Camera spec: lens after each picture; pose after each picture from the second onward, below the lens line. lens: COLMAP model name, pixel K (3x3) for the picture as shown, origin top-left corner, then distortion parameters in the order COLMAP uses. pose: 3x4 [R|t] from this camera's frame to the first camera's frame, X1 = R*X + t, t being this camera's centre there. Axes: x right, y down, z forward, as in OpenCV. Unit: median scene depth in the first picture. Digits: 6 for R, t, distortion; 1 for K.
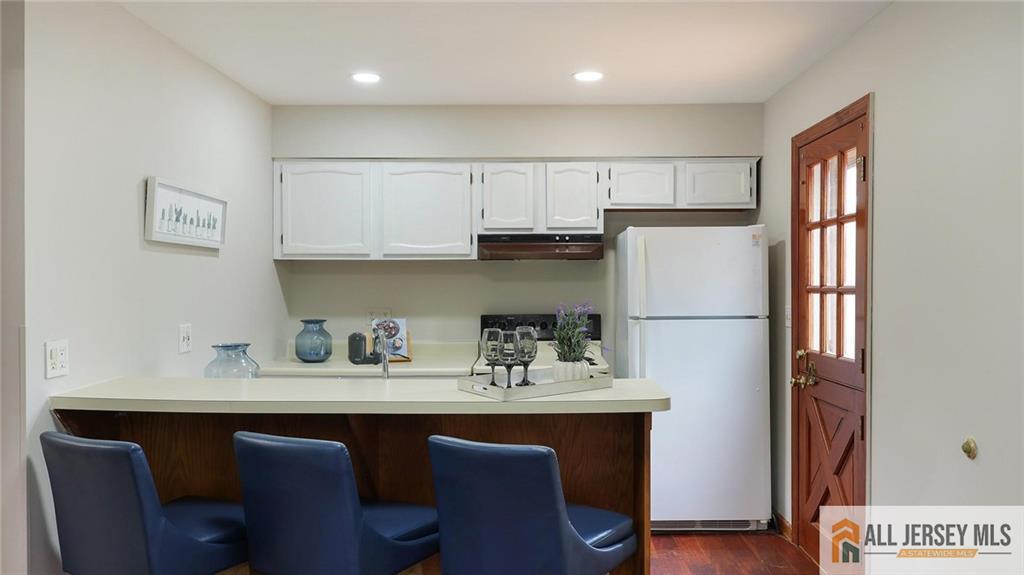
lens RADIAL K [[785.0, 0, 513.2], [0, 785.0, 284.5], [0, 0, 1]] dist [0.010227, 0.005371]
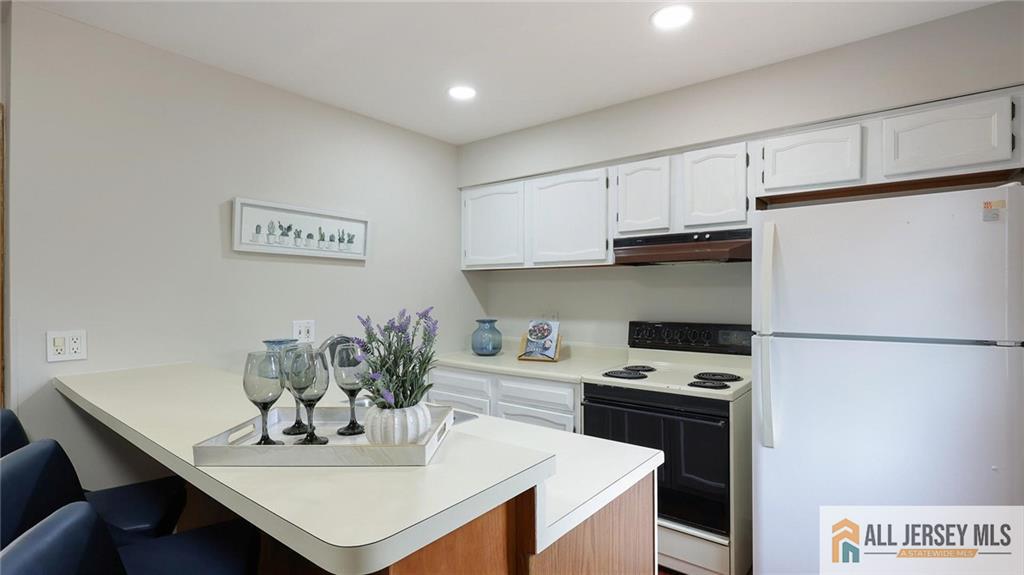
lens RADIAL K [[474.4, 0, 510.2], [0, 474.4, 295.7], [0, 0, 1]] dist [-0.003194, 0.000387]
pose [[0.792571, 0.005198, -0.609757, 0.215153], [-0.004712, 0.999986, 0.002399, 0.006426], [0.609761, 0.000972, 0.792584, 0.452614]]
